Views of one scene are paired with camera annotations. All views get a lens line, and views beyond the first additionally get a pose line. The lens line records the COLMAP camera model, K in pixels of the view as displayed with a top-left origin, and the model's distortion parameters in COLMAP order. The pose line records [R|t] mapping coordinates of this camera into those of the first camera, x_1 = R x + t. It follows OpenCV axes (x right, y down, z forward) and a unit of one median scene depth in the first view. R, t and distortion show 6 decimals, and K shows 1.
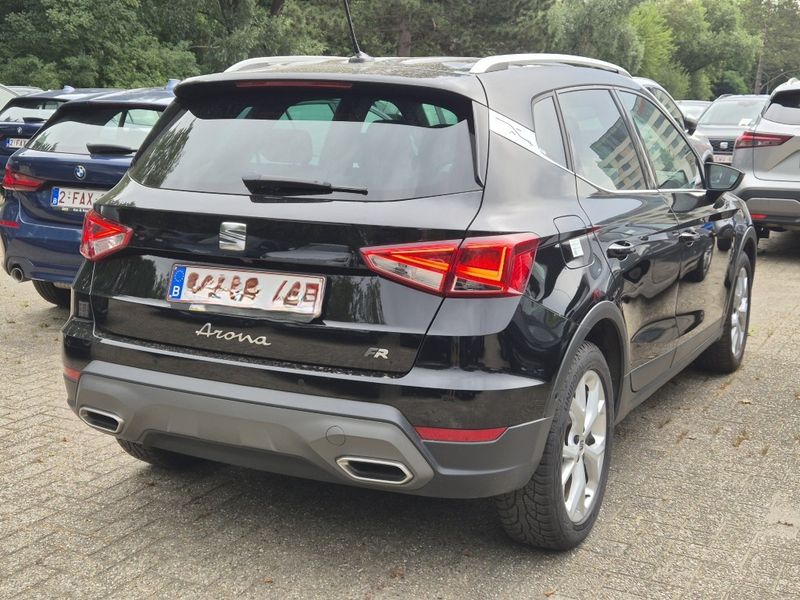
lens RADIAL K [[542.4, 0, 389.1], [0, 542.4, 301.1], [0, 0, 1]] dist [0.074497, -0.071529]
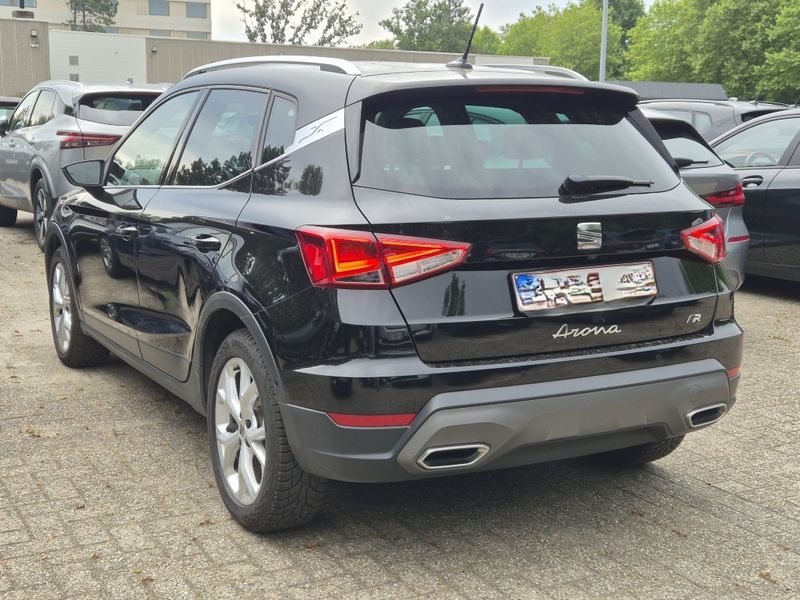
lens RADIAL K [[542.4, 0, 389.1], [0, 542.4, 301.1], [0, 0, 1]] dist [0.074497, -0.071529]
pose [[0.846394, -0.173342, 0.503556, -1.109713], [0.172434, 0.983810, 0.048830, -0.107707], [-0.503868, 0.045501, 0.862581, 0.282963]]
